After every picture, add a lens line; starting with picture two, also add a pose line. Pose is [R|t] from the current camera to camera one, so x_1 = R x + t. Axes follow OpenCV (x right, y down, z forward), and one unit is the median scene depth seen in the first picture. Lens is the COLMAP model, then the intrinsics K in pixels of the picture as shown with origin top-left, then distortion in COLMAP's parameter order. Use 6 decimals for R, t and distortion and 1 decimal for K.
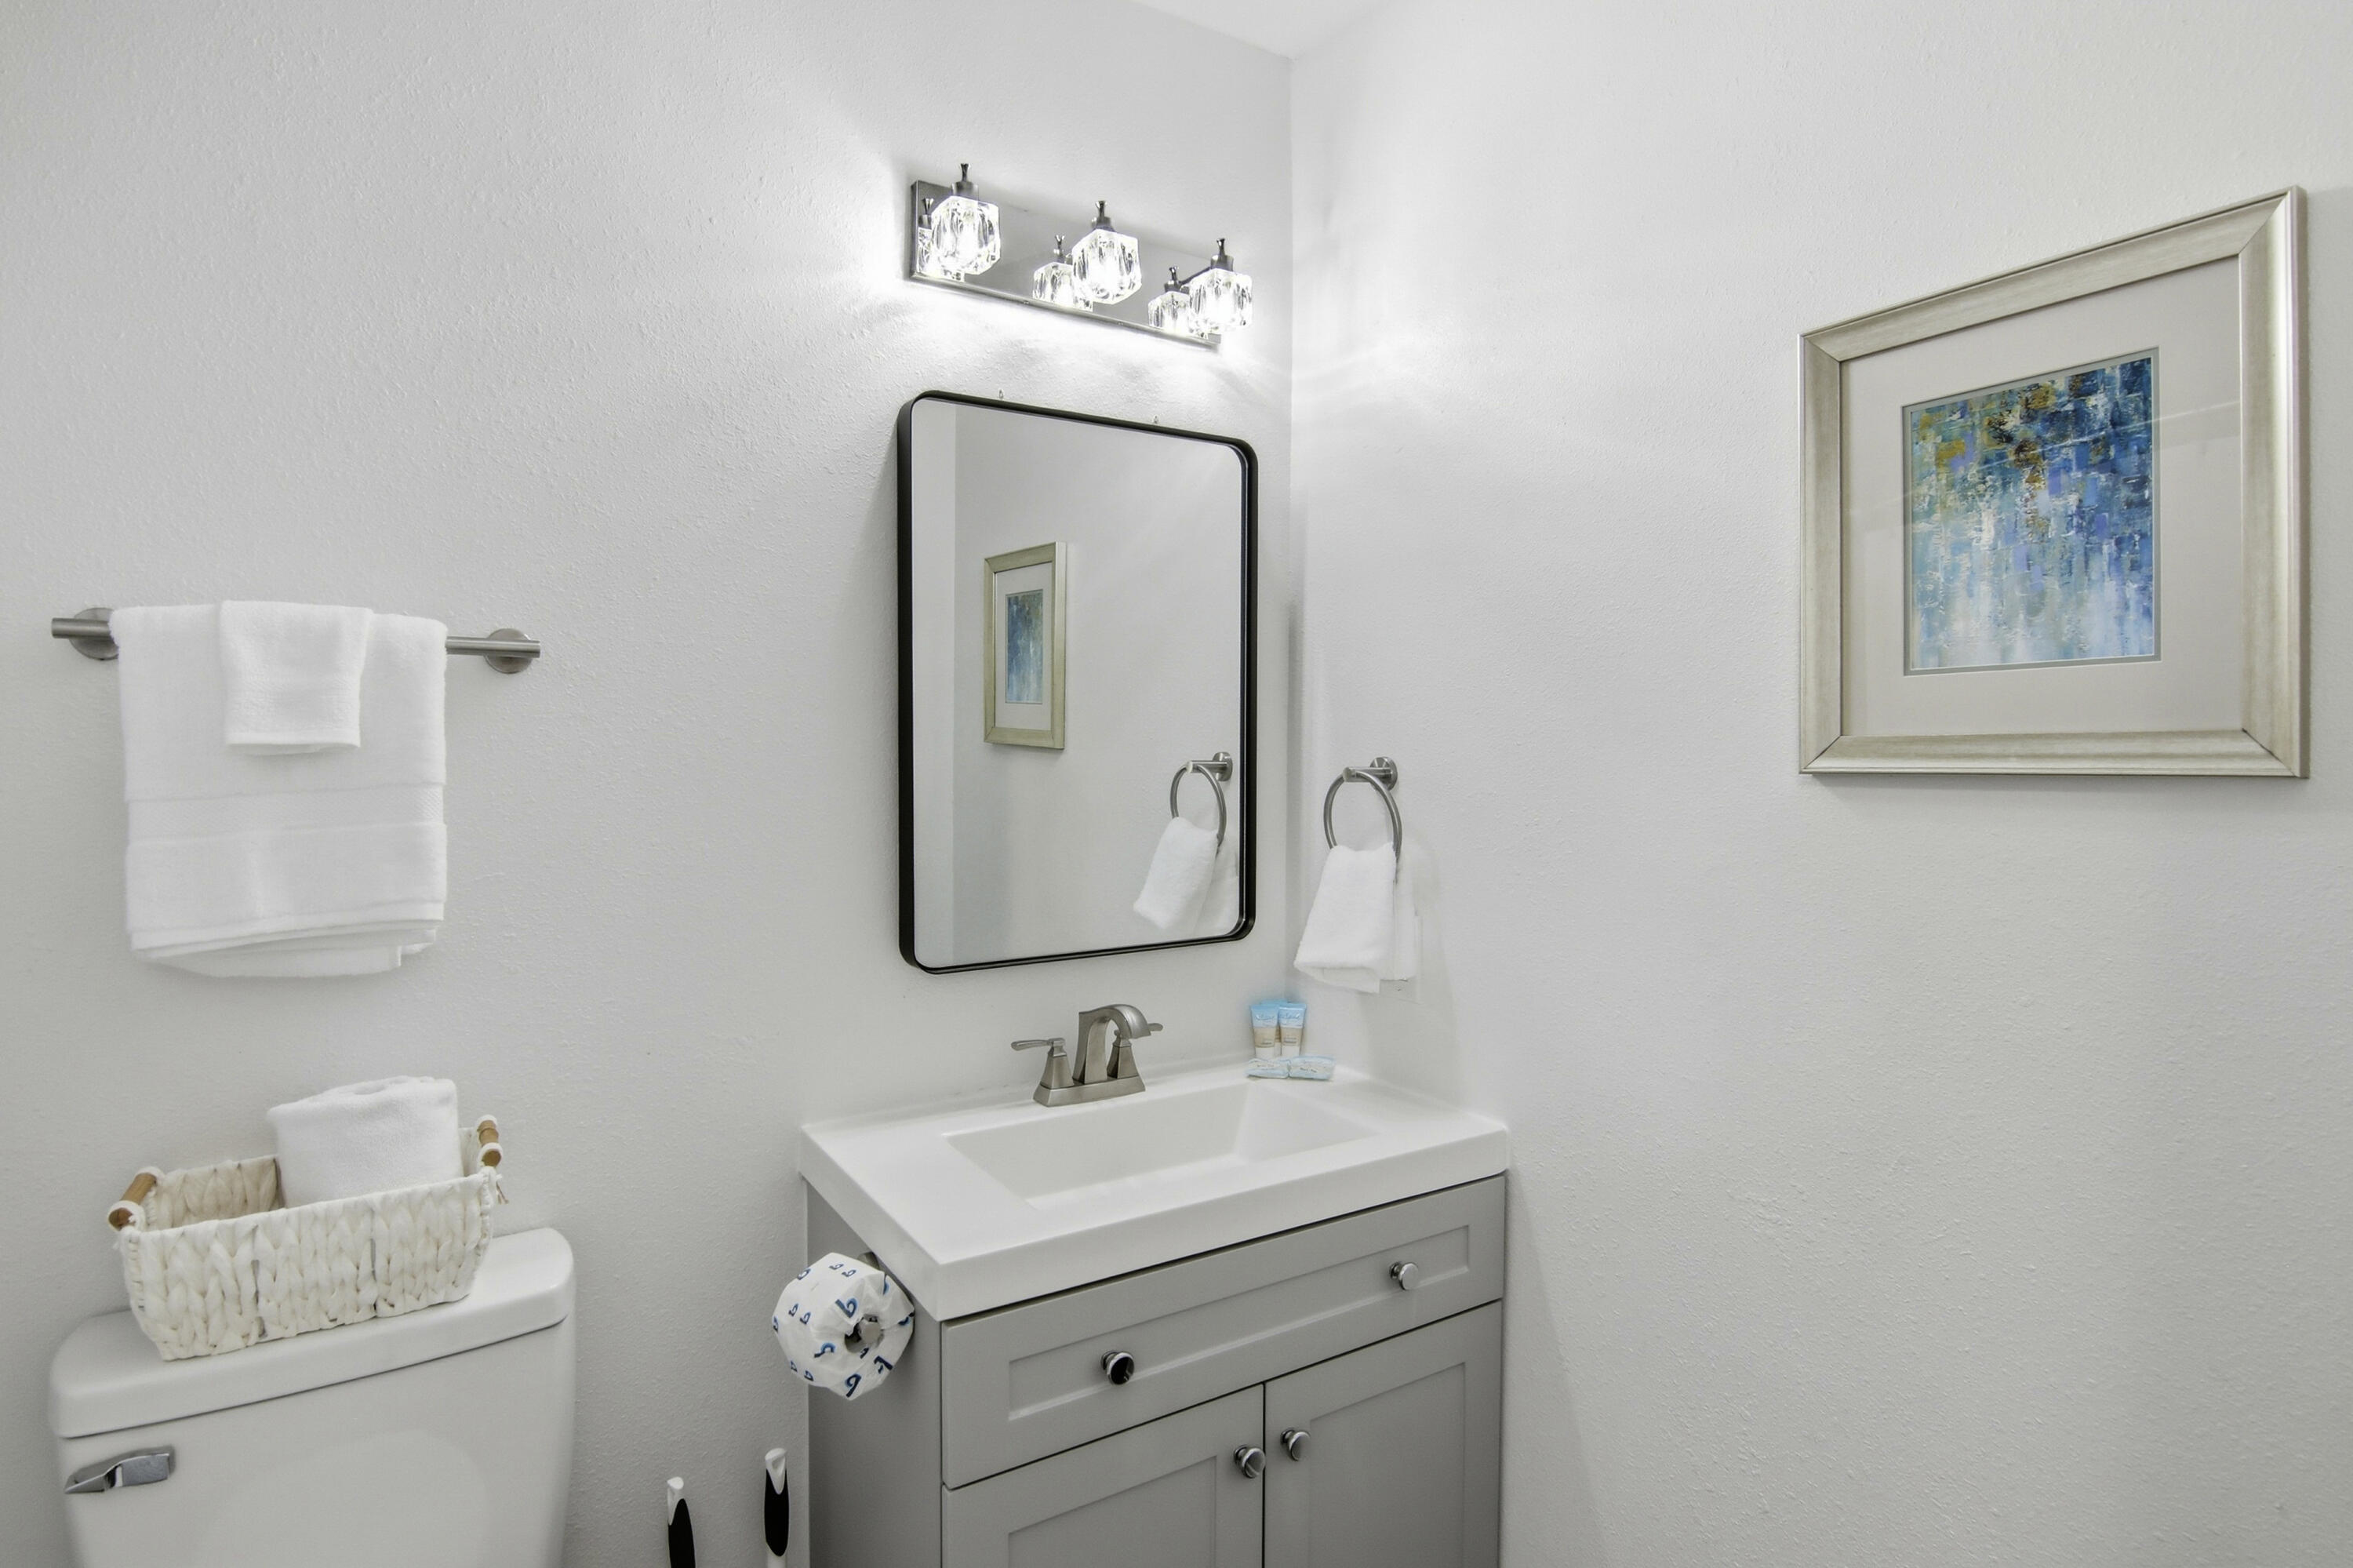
lens RADIAL K [[1228.1, 0, 1163.5], [0, 1228.1, 783.5], [0, 0, 1]] dist [-0.005575, -0.011345]
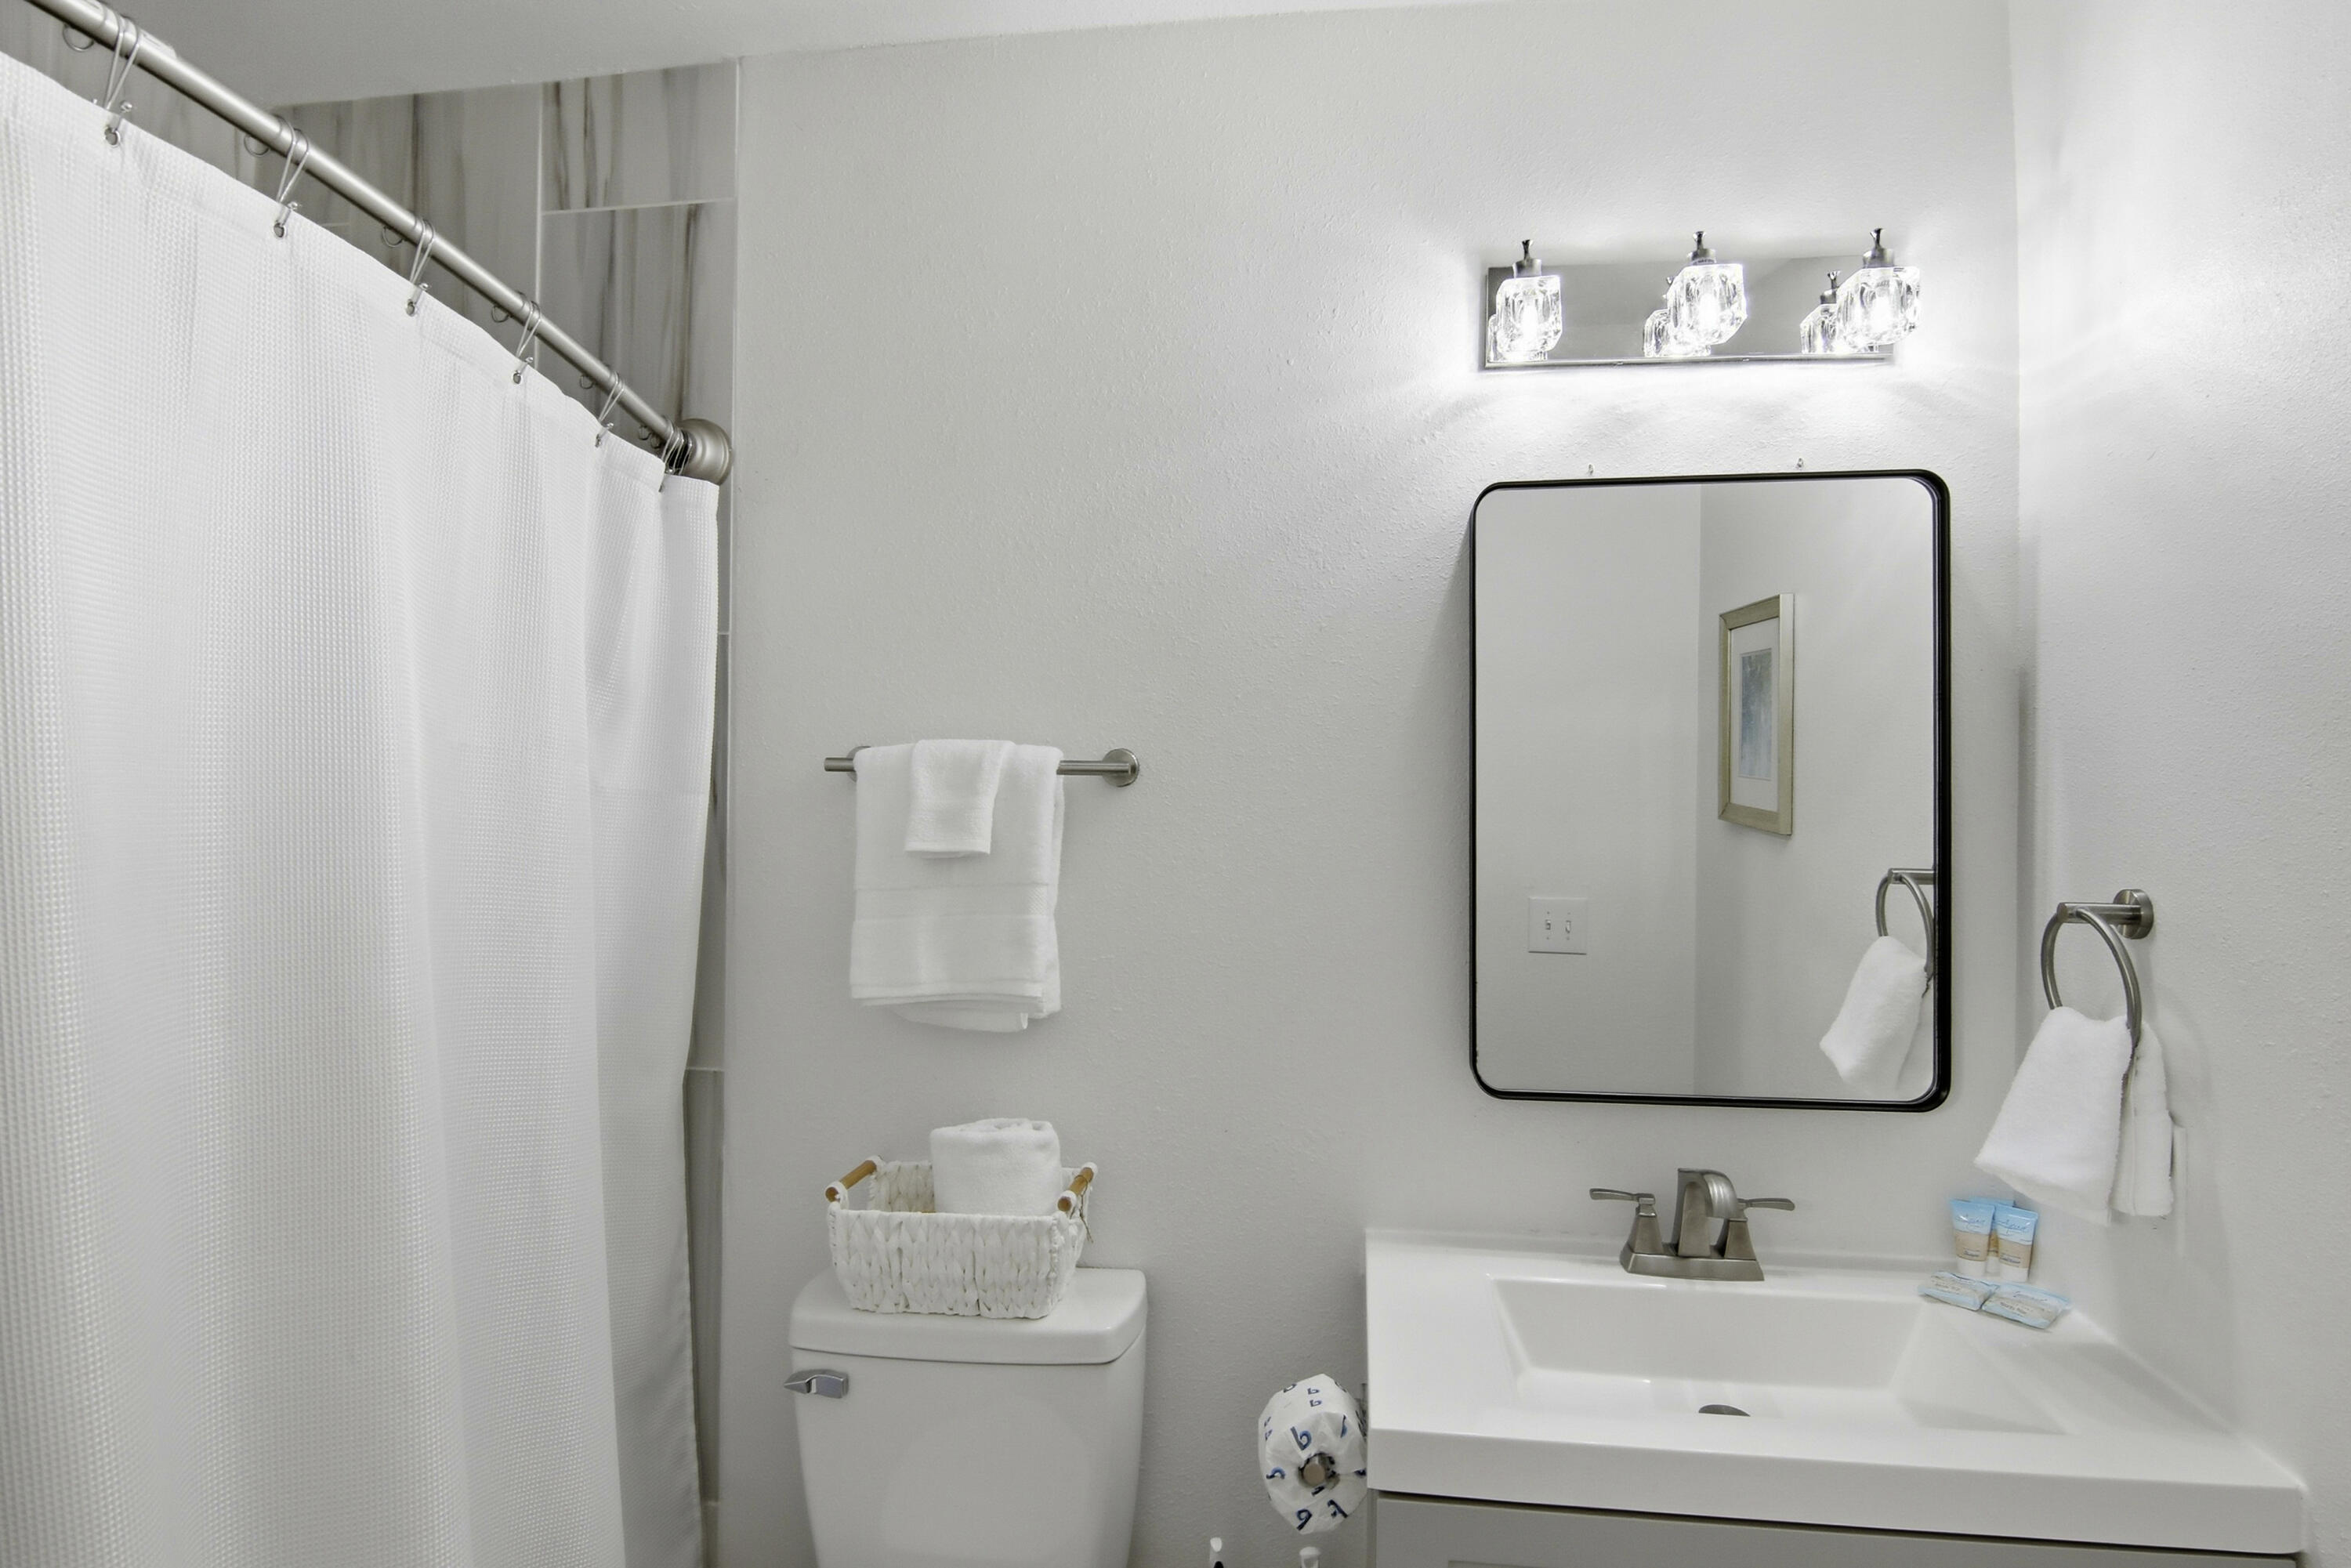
lens RADIAL K [[1227.0, 0, 1166.1], [0, 1227.0, 769.7], [0, 0, 1]] dist [-0.005575, -0.011345]
pose [[0.759465, -0.002525, -0.650544, 0.235414], [-0.022093, 0.999316, -0.029671, -0.063985], [0.650173, 0.036907, 0.758889, 0.119043]]
